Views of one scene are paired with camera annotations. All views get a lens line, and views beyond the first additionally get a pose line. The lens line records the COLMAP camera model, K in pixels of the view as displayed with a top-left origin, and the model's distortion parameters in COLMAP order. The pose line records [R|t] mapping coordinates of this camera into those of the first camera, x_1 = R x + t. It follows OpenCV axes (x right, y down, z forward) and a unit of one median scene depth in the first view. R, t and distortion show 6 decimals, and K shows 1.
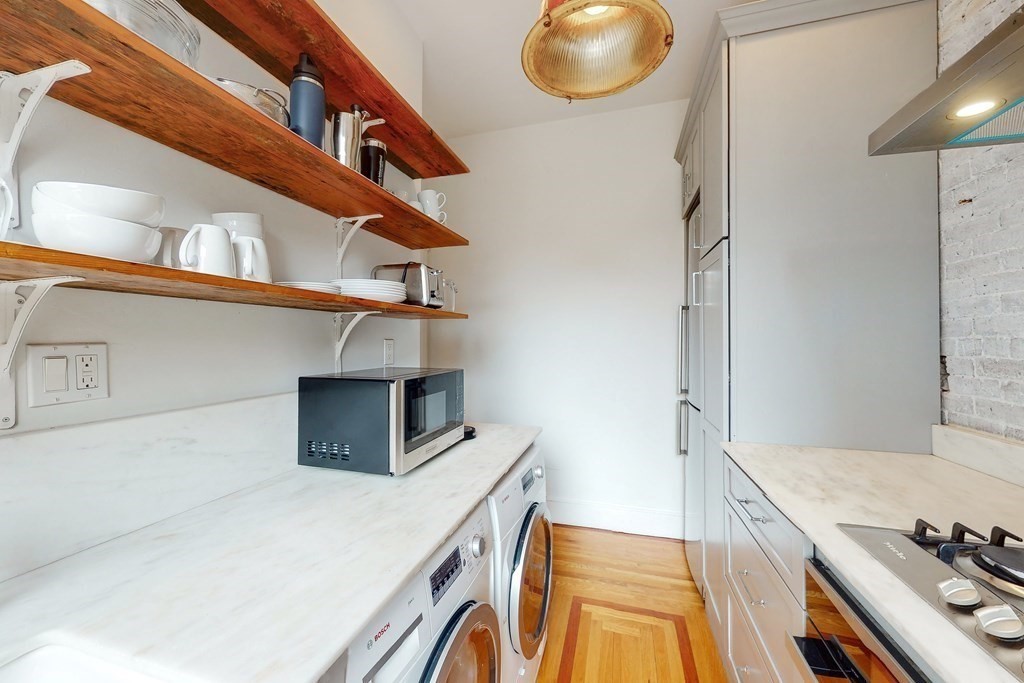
lens RADIAL K [[383.1, 0, 511.5], [0, 383.1, 339.8], [0, 0, 1]] dist [0.000106, 0.000016]
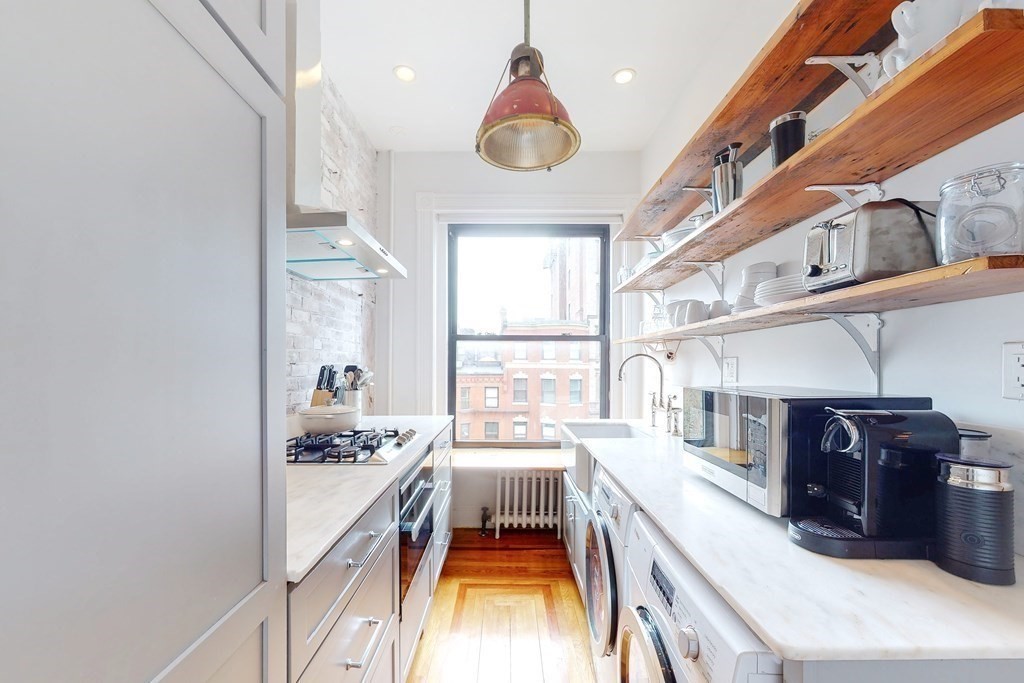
lens RADIAL K [[383.1, 0, 454.1], [0, 383.1, 366.3], [0, 0, 1]] dist [0.000106, 0.000016]
pose [[-0.990484, 0.006166, -0.137492, 0.644385], [0.006122, 0.999981, 0.000743, 0.051282], [0.137494, -0.000106, -0.990503, 2.188302]]
